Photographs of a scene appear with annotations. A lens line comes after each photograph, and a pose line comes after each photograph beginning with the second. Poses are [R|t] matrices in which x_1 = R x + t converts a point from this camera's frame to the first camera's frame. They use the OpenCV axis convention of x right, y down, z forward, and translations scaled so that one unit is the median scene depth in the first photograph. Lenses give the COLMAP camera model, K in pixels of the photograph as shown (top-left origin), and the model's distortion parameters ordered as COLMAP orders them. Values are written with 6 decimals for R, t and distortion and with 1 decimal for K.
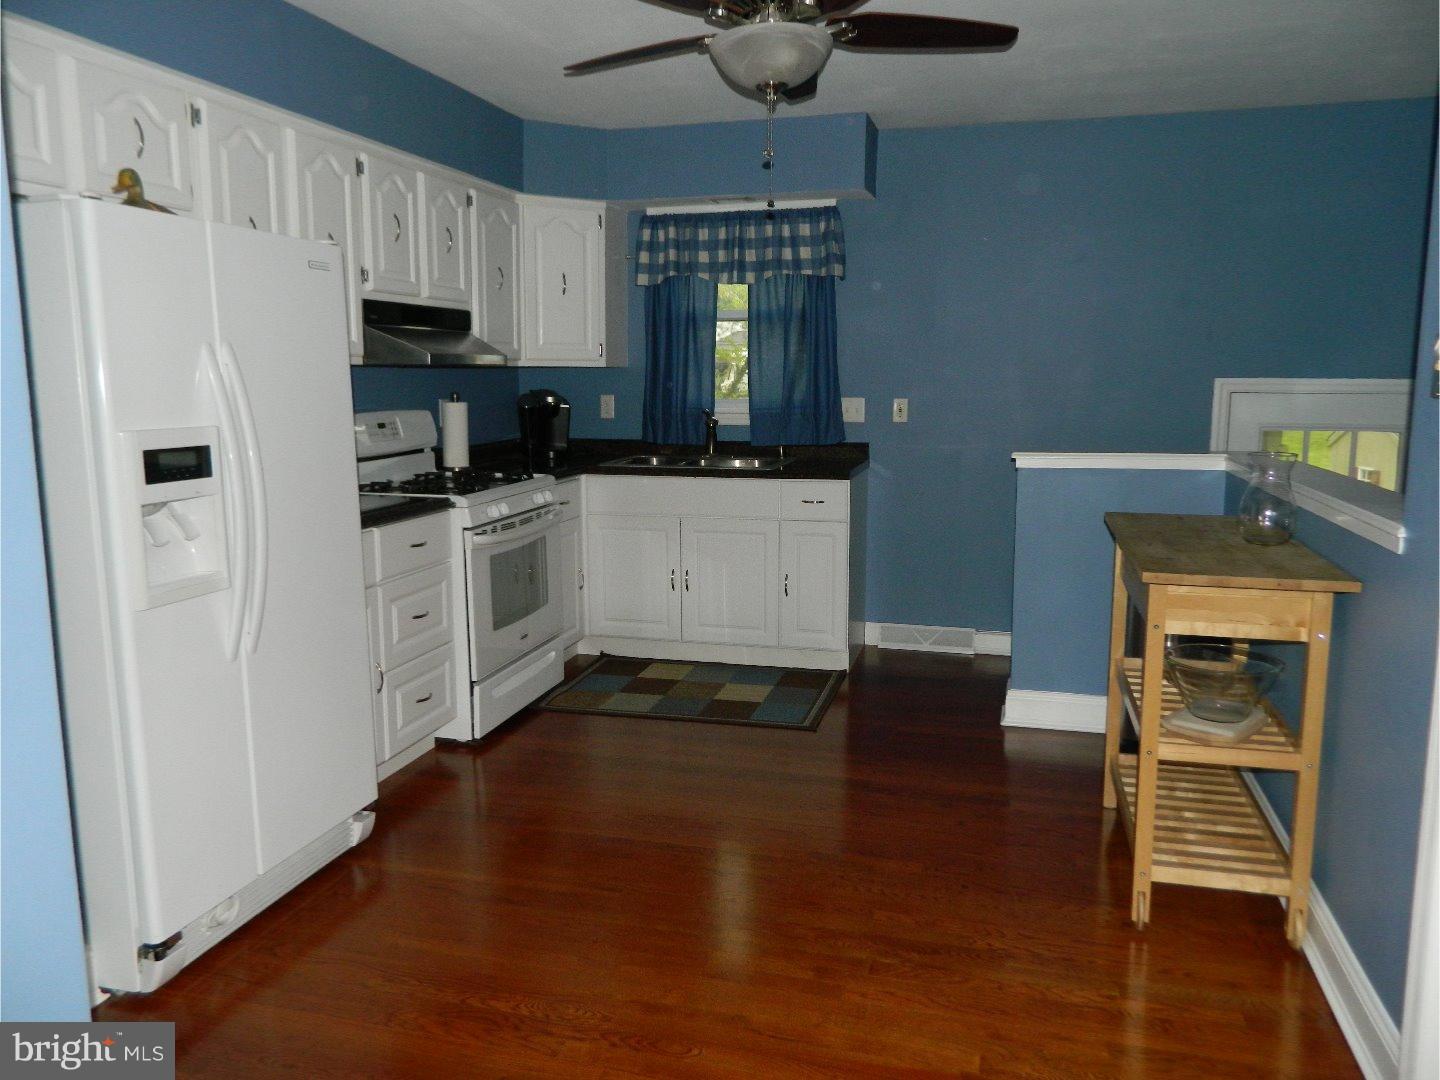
lens RADIAL K [[1075.5, 0, 726.8], [0, 1075.5, 532.0], [0, 0, 1]] dist [-0.007776, -0.008052]
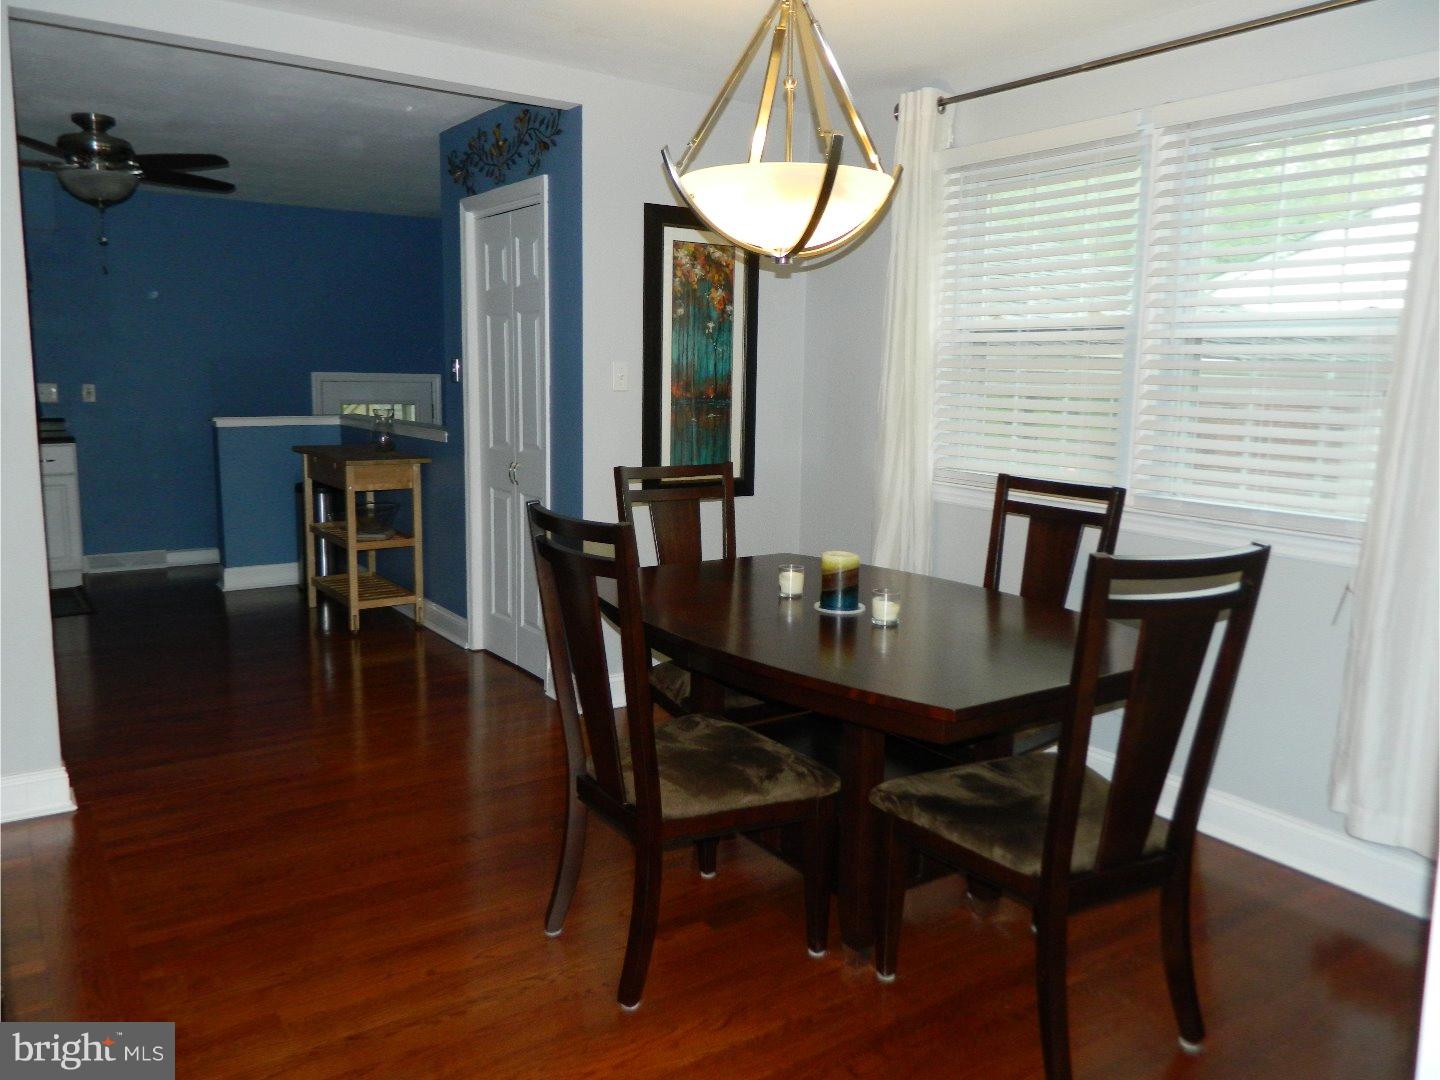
lens RADIAL K [[1075.5, 0, 726.8], [0, 1075.5, 532.0], [0, 0, 1]] dist [-0.007776, -0.008052]
pose [[0.642260, -0.100294, 0.759897, -0.583456], [0.094465, 0.994202, 0.051377, 0.104914], [-0.760643, 0.038786, 0.648010, -0.744491]]
